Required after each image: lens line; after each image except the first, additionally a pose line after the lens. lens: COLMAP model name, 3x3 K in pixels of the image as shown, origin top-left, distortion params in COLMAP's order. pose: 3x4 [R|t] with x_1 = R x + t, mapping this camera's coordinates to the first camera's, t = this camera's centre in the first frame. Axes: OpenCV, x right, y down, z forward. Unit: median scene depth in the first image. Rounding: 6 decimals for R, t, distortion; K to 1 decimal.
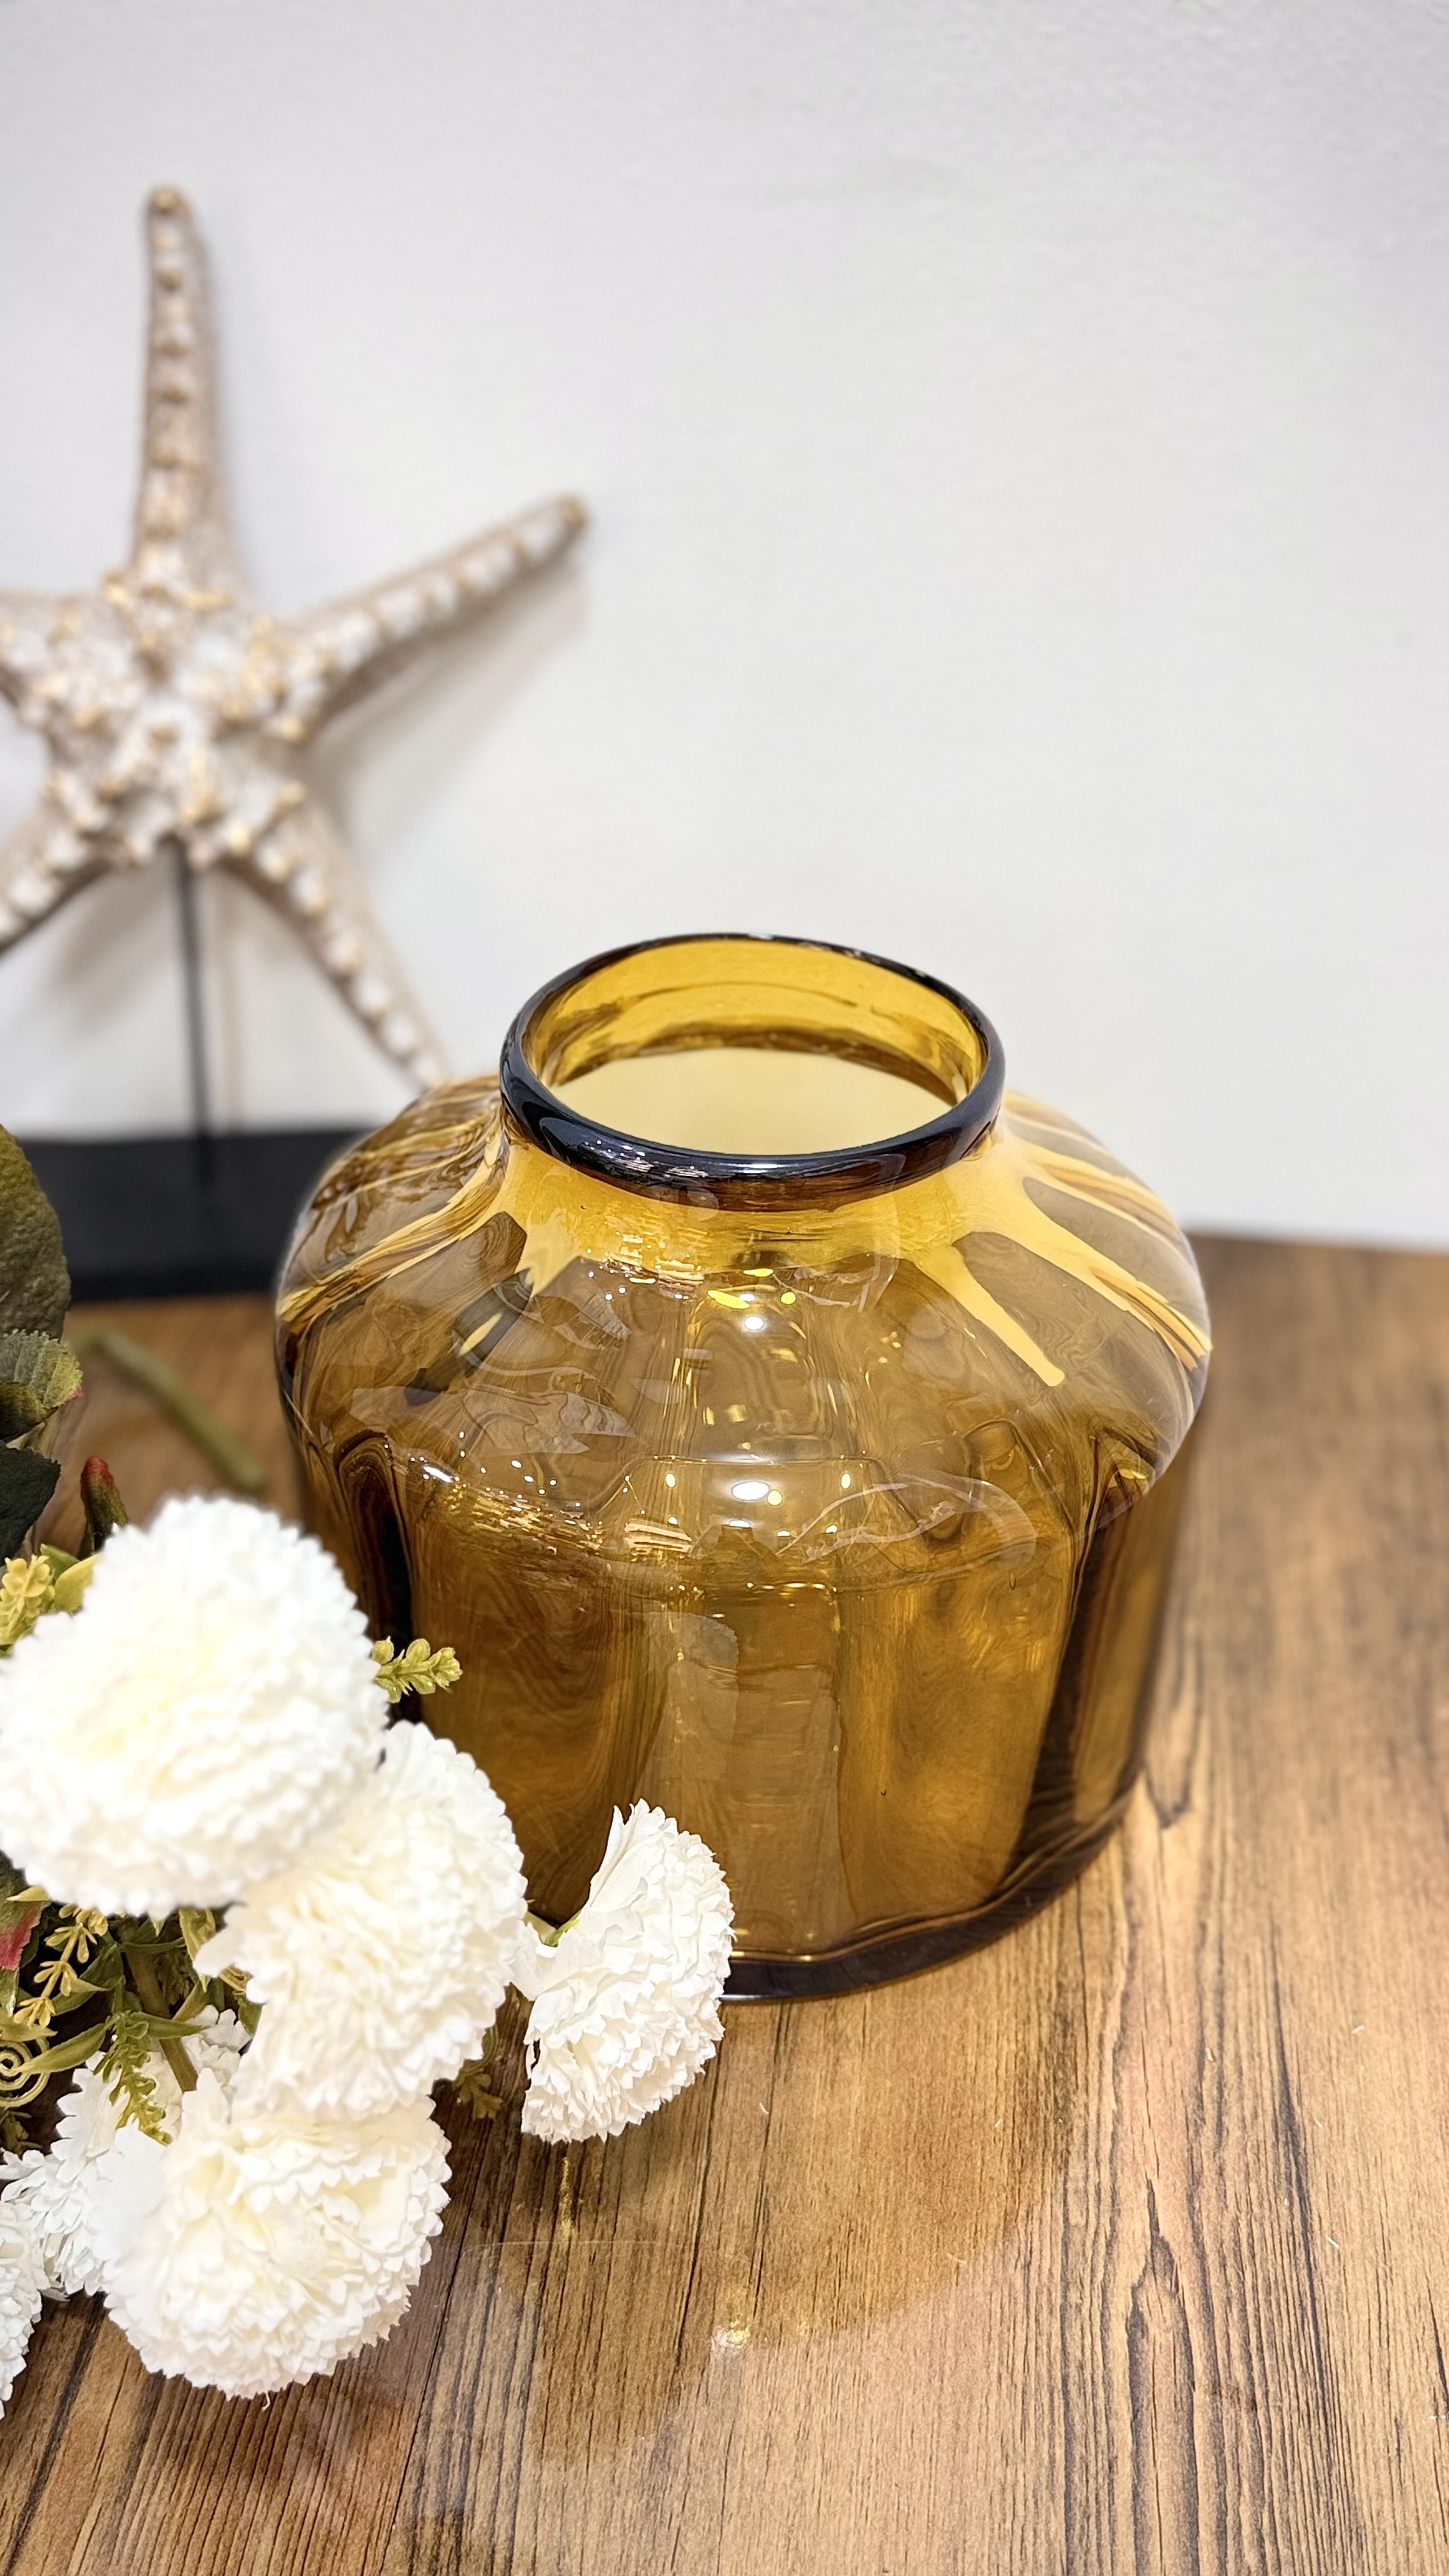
lens RADIAL K [[2412.3, 0, 751.0], [0, 2412.3, 1222.9], [0, 0, 1]] dist [-0.047694, 0.000000]
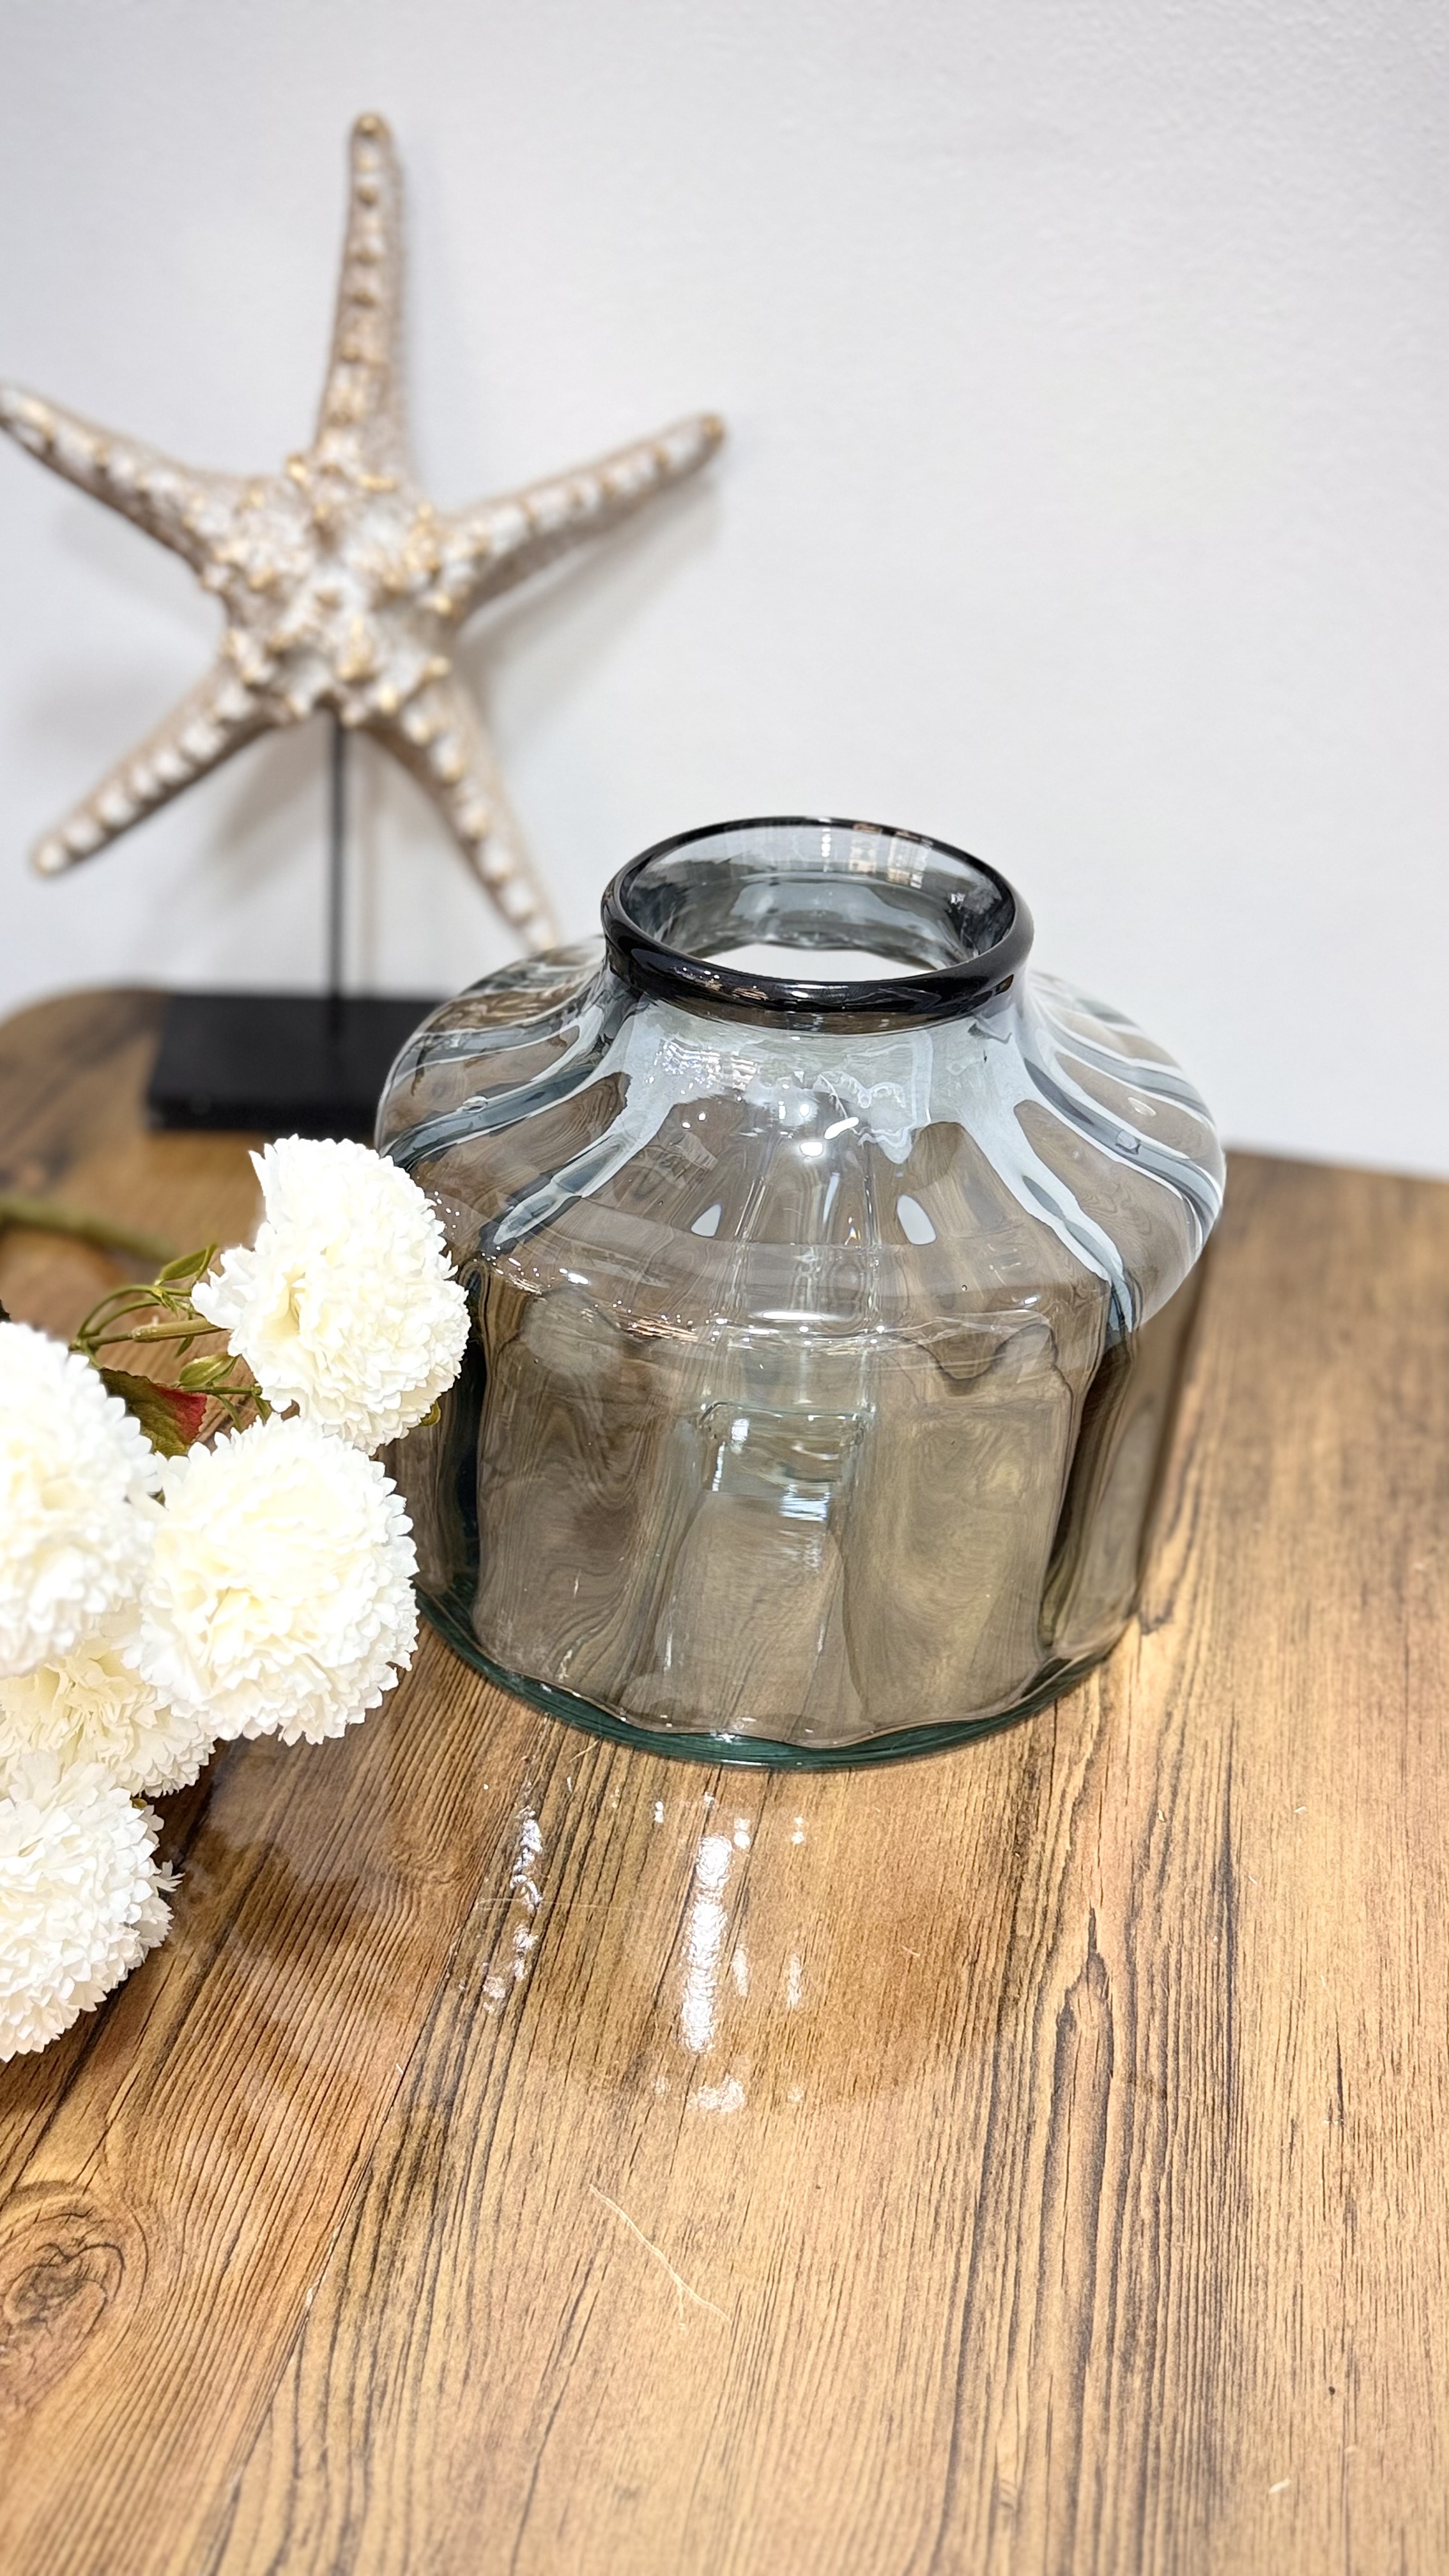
lens RADIAL K [[2412.3, 0, 754.3], [0, 2412.3, 1182.0], [0, 0, 1]] dist [-0.047694, 0.000000]
pose [[0.995691, 0.077677, -0.050645, 0.041443], [-0.079169, 0.996464, -0.028150, 0.111512], [0.048280, 0.032039, 0.998320, -0.133986]]
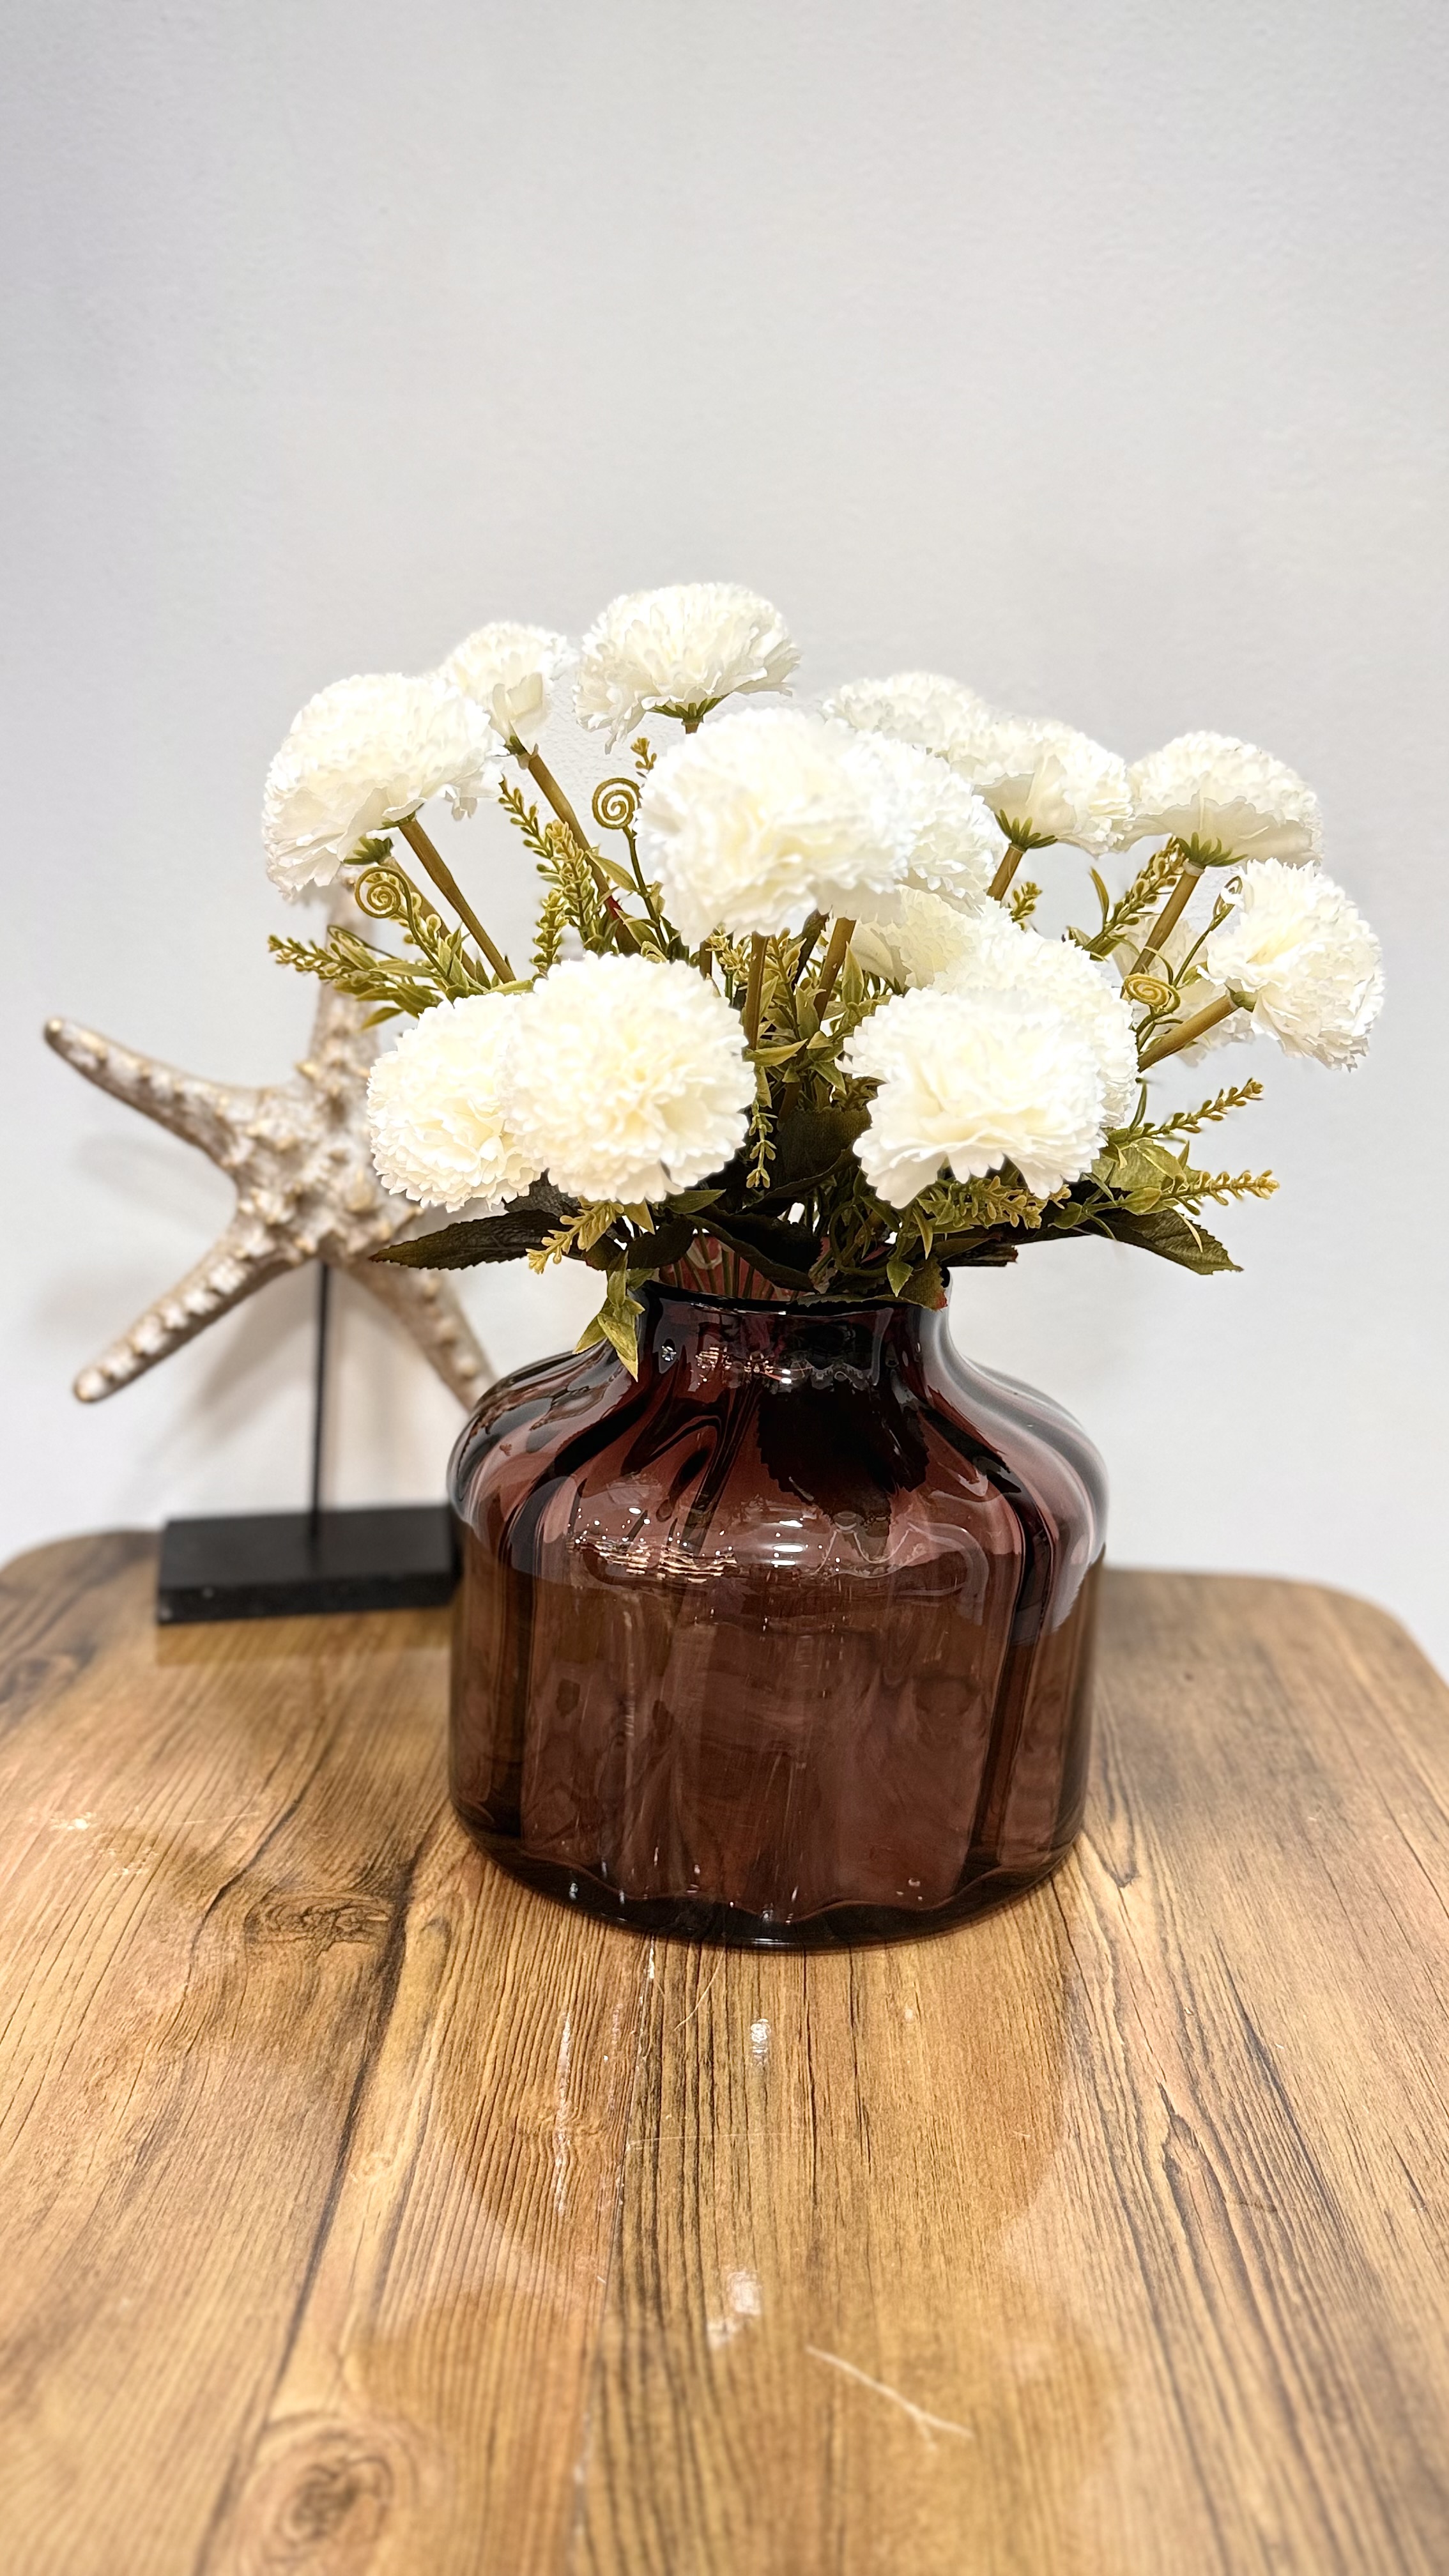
lens RADIAL K [[2014.1, 0, 761.2], [0, 2014.1, 1083.9], [0, 0, 1]] dist [-0.038488, 0.002777]
pose [[0.994853, 0.000745, 0.101326, -0.155703], [0.042035, 0.906836, -0.419383, 0.365744], [-0.092199, 0.421484, 0.902137, -0.161614]]
